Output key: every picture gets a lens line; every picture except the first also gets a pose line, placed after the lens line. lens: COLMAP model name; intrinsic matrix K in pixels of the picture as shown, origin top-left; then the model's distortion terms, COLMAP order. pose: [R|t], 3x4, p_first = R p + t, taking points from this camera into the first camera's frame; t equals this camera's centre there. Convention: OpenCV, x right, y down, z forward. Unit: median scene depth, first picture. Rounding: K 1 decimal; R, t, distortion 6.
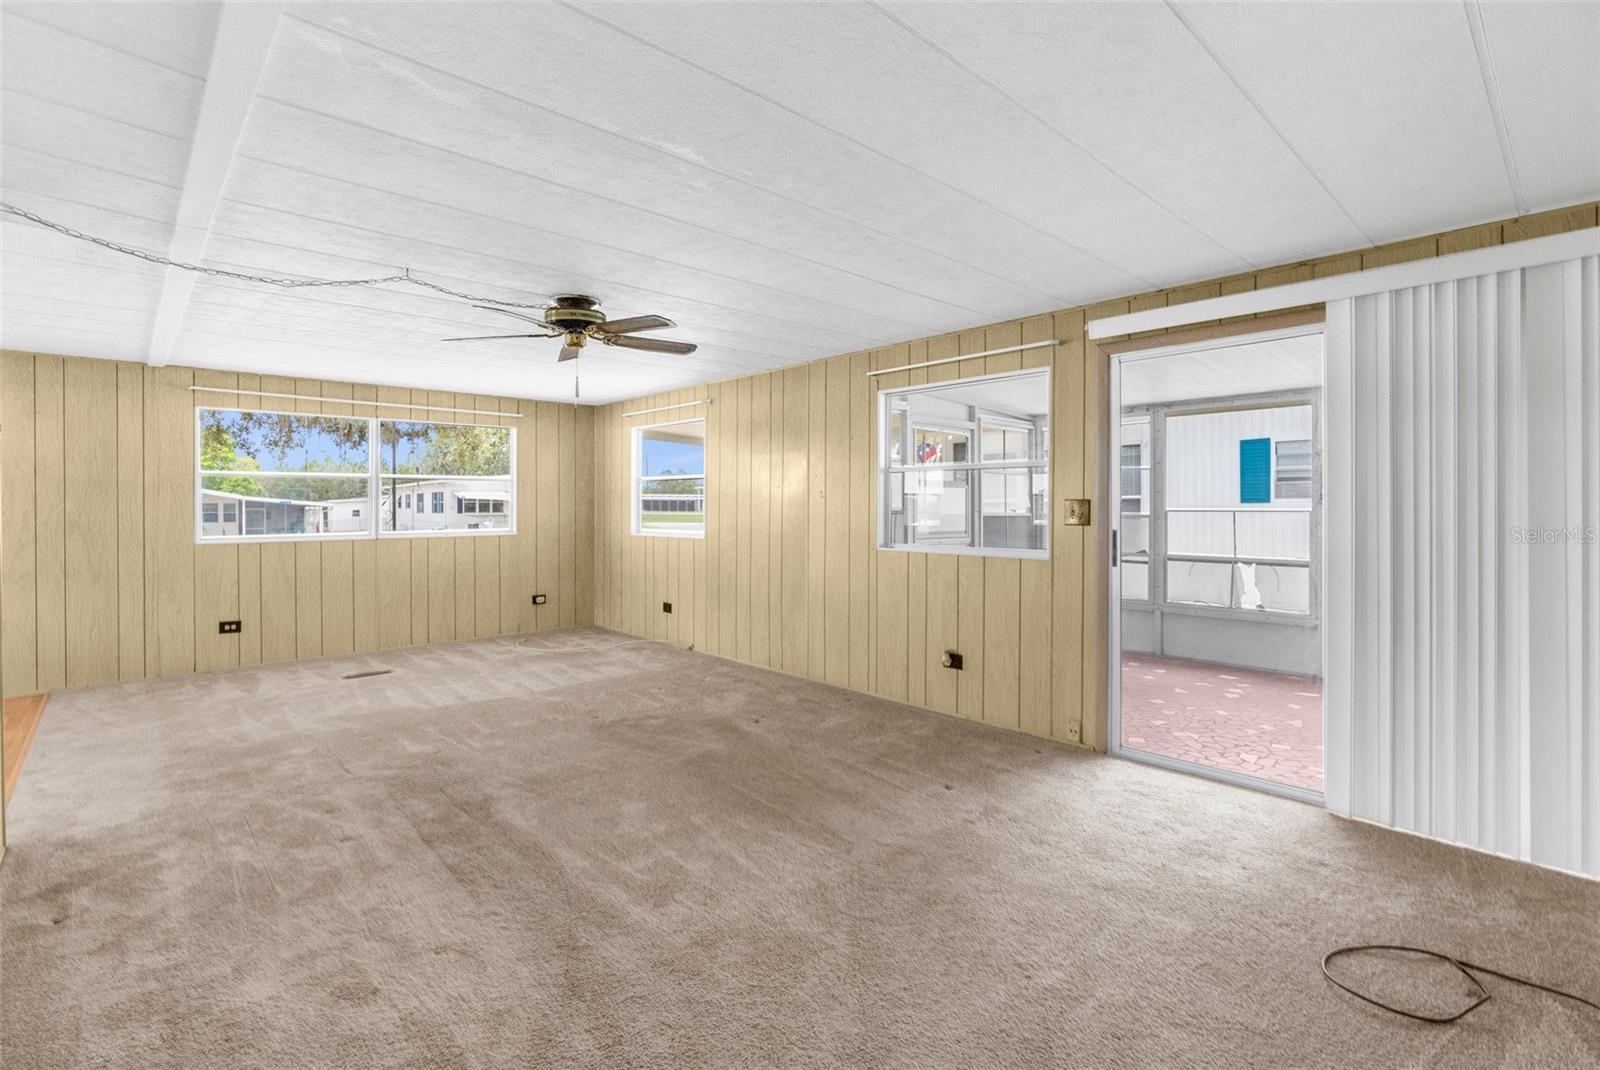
lens RADIAL K [[732.2, 0, 805.4], [0, 732.2, 512.4], [0, 0, 1]] dist [-0.001216, 0.000580]
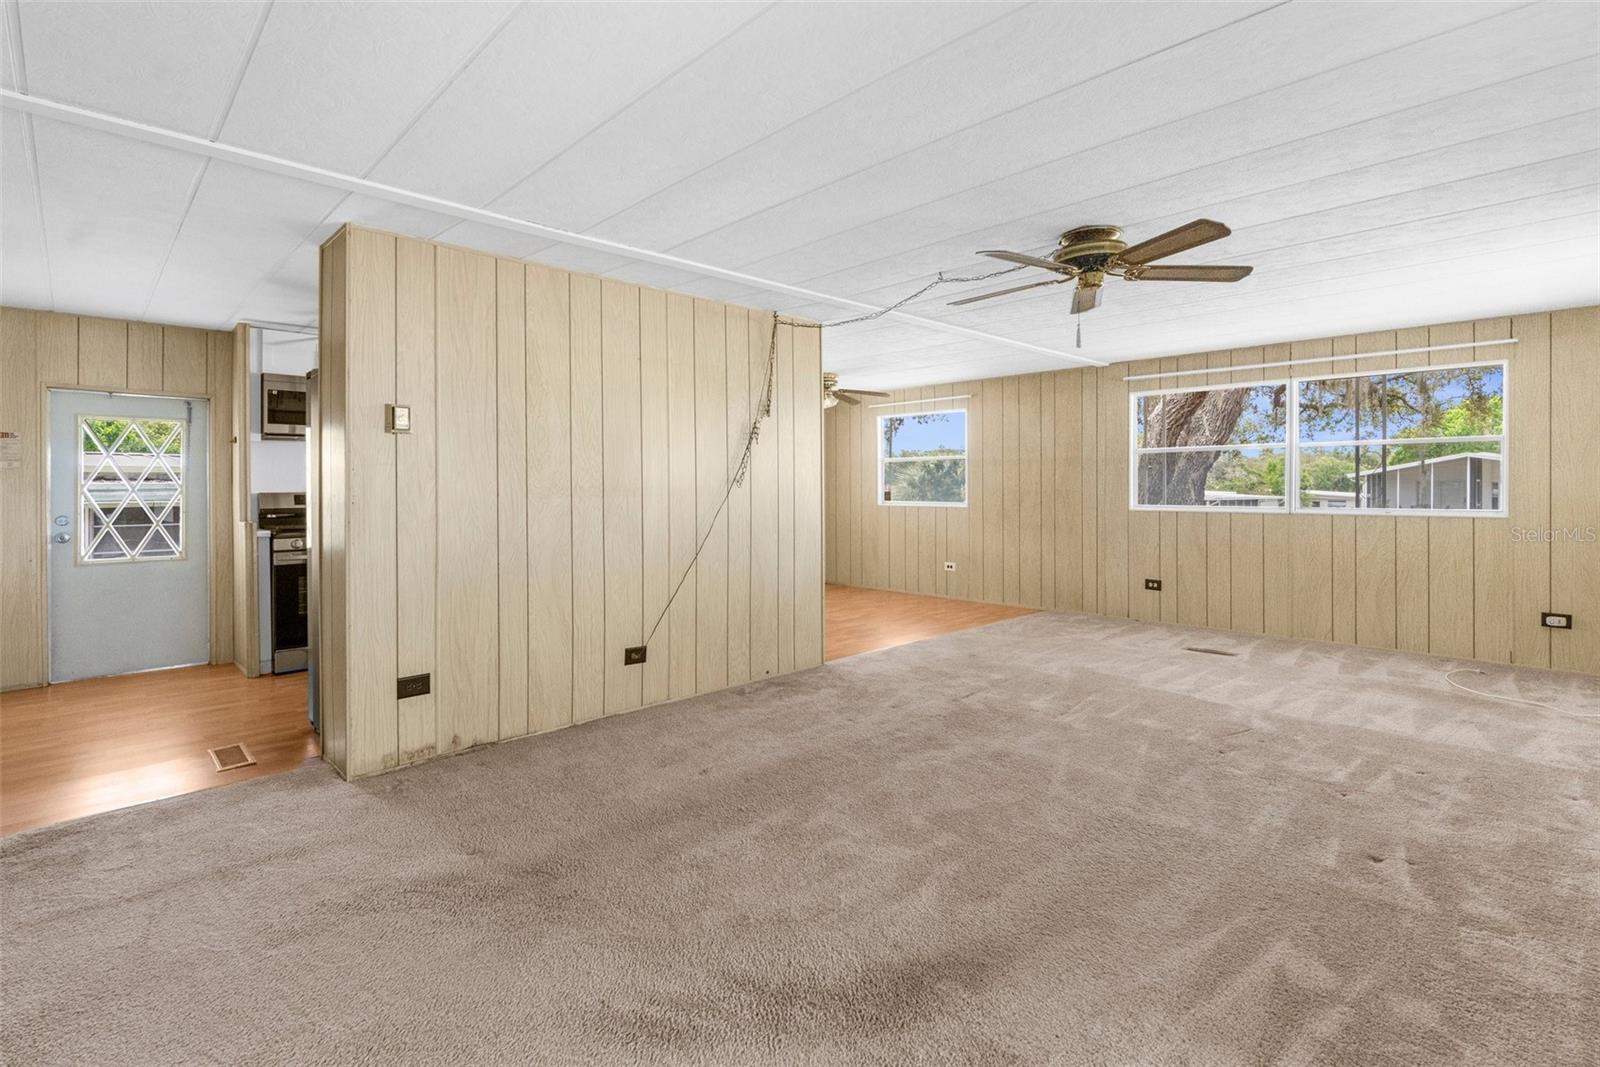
lens RADIAL K [[732.2, 0, 748.2], [0, 732.2, 481.2], [0, 0, 1]] dist [-0.001216, 0.000580]
pose [[0.018660, -0.000691, -0.999826, 0.334987], [-0.004090, 0.999991, -0.000768, 0.000322], [0.999818, 0.004104, 0.018657, 0.355089]]
